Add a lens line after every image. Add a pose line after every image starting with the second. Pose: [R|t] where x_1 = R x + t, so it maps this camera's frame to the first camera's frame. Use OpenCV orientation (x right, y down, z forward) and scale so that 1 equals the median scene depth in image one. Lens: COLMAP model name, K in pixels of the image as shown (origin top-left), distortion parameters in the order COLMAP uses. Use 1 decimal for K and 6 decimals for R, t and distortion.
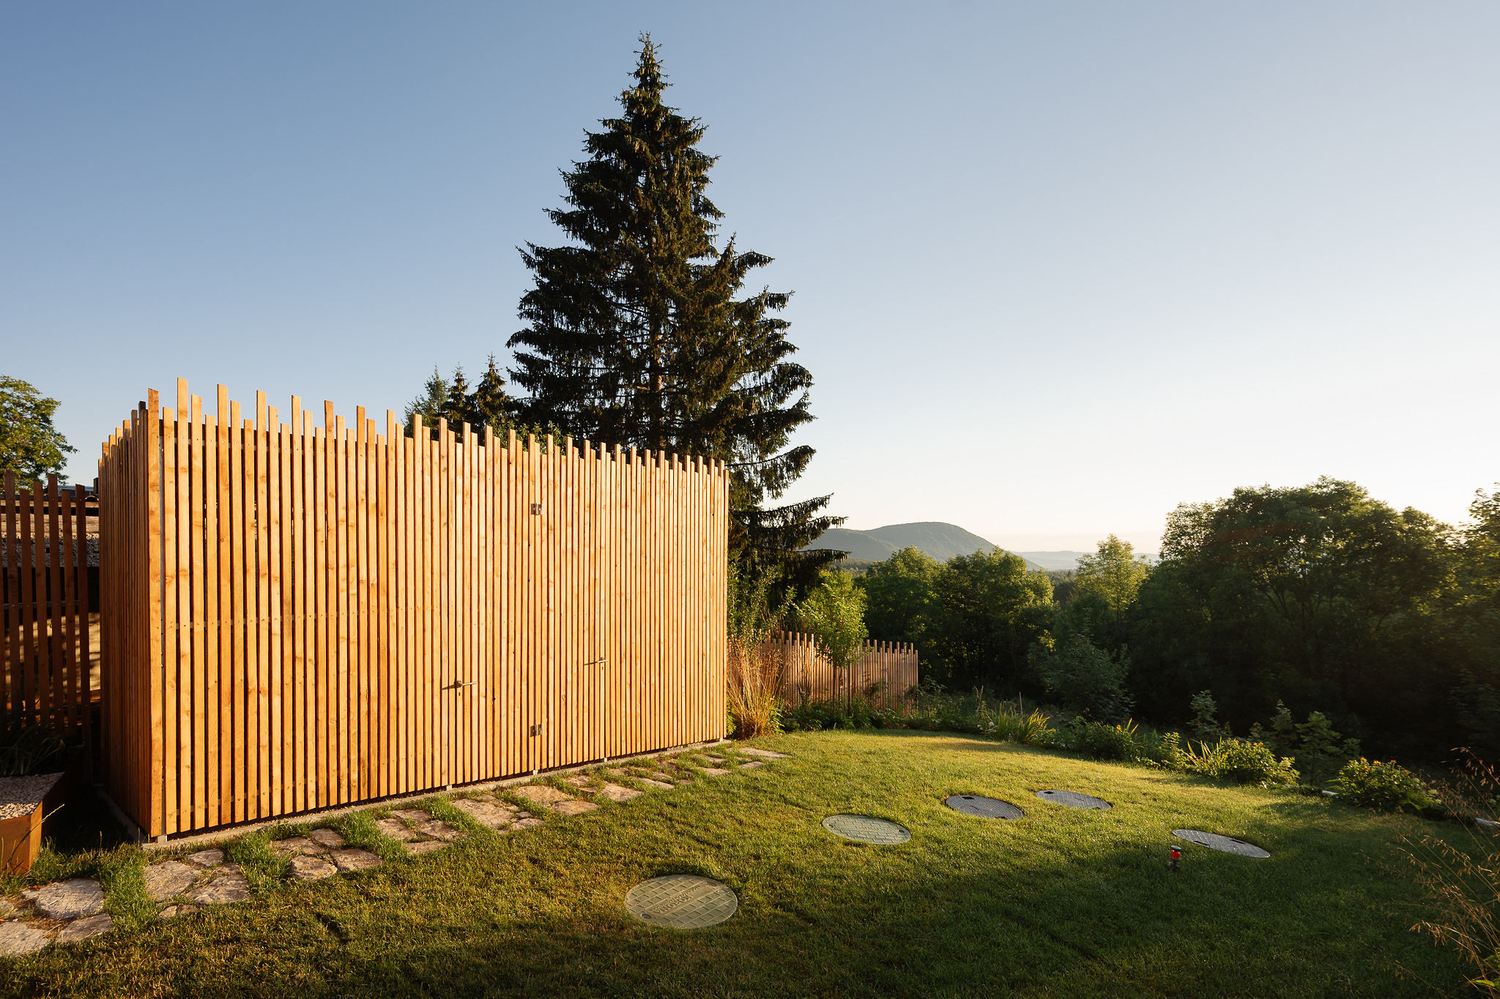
lens RADIAL K [[794.7, 0, 735.7], [0, 794.7, 526.7], [0, 0, 1]] dist [0.004443, -0.000869]
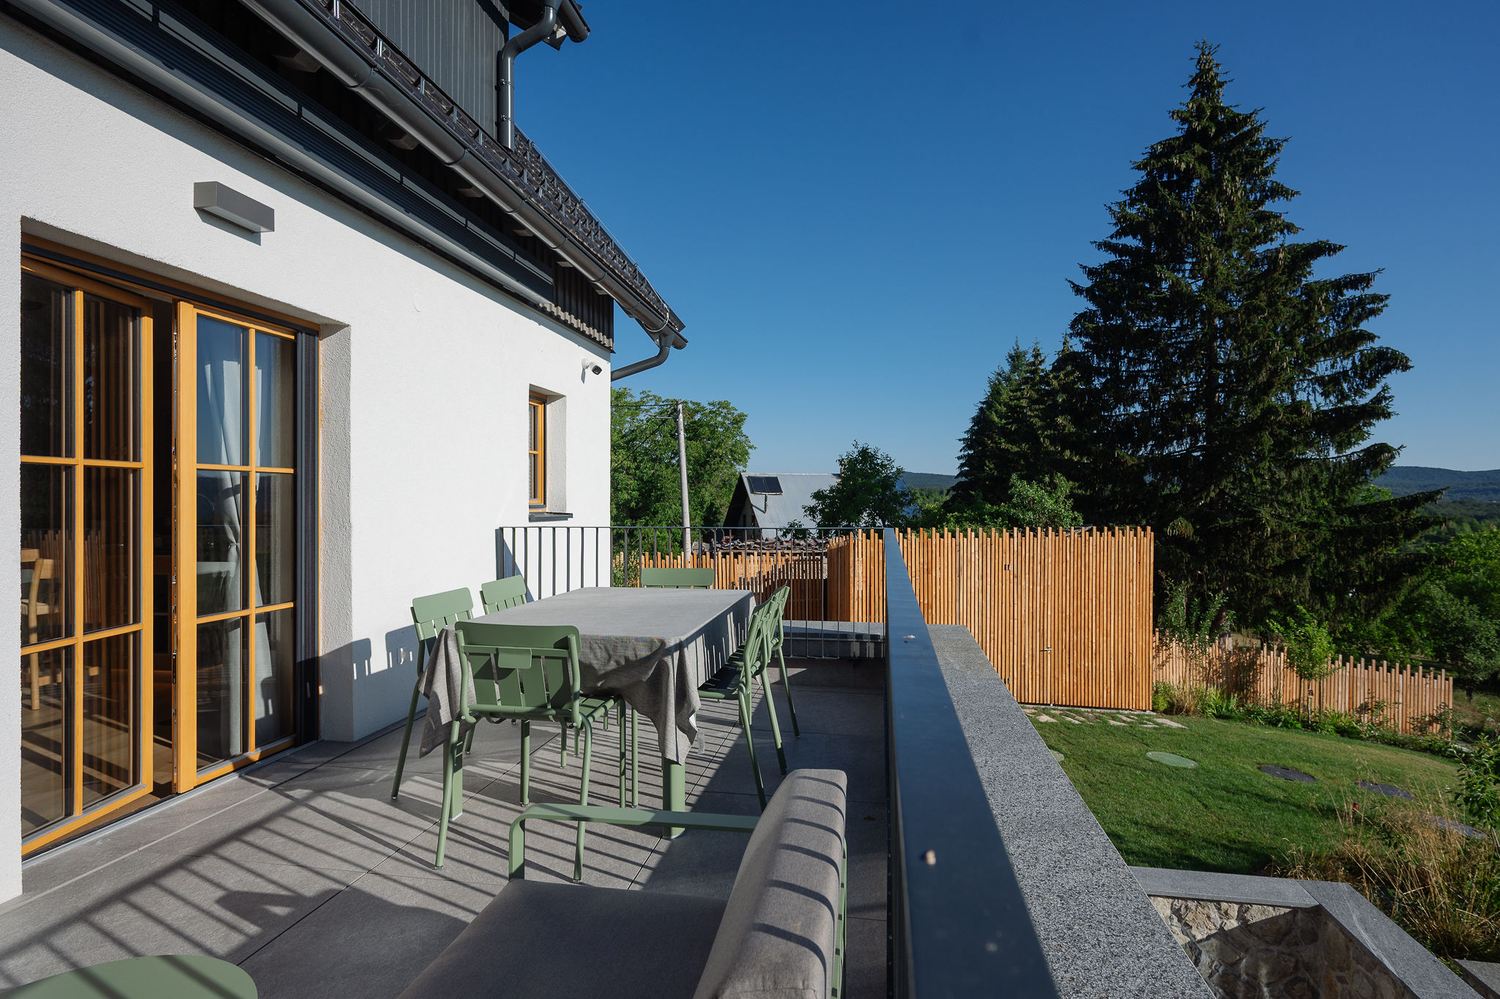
lens RADIAL K [[794.7, 0, 749.4], [0, 794.7, 491.8], [0, 0, 1]] dist [0.004443, -0.000869]
pose [[0.774480, 0.004849, -0.632580, 0.090065], [-0.005439, 0.999985, 0.001006, -0.037319], [0.632575, 0.002662, 0.774494, -0.166130]]
